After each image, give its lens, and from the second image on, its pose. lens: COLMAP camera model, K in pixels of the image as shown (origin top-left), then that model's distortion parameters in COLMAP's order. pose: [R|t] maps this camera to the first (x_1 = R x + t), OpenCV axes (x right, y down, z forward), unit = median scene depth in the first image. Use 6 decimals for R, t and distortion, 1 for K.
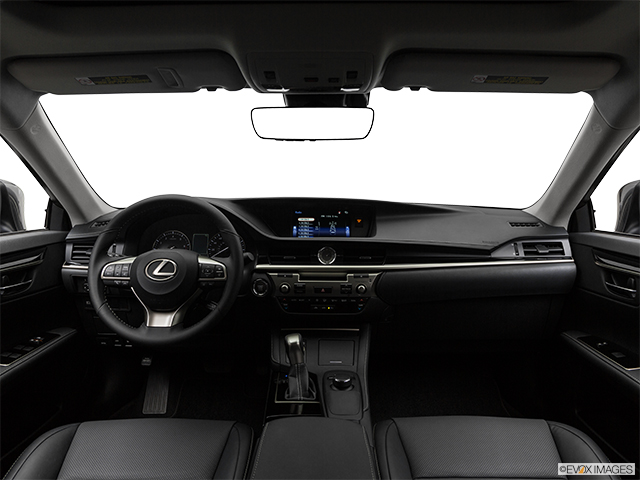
lens RADIAL K [[458.9, 0, 322.3], [0, 458.9, 245.7], [0, 0, 1]] dist [-0.018935, -0.008189]
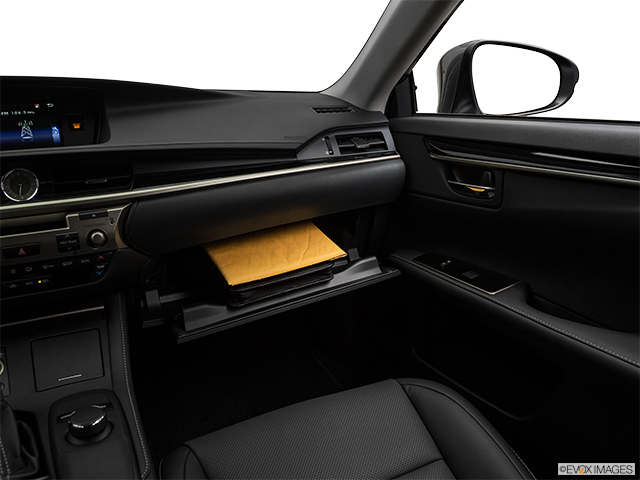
lens RADIAL K [[534.3, 0, 321.0], [0, 534.3, 237.3], [0, 0, 1]] dist [-0.085415, 0.030944]
pose [[0.873594, -0.149566, 0.463103, 0.026598], [0.080992, 0.983013, 0.164696, 0.010868], [-0.479869, -0.106370, 0.870868, 0.316203]]
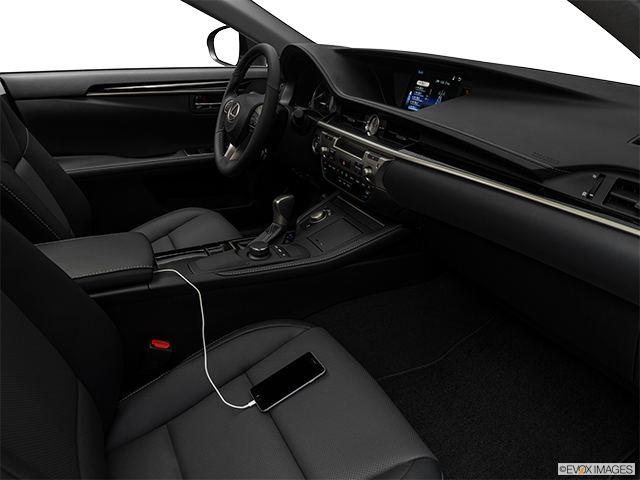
lens RADIAL K [[487.5, 0, 323.5], [0, 487.5, 234.8], [0, 0, 1]] dist [-0.118758, 0.035251]
pose [[0.447075, 0.362689, -0.817668, 0.767043], [-0.156750, 0.931731, 0.327577, -0.067020], [0.880655, -0.018283, 0.473405, 0.531338]]
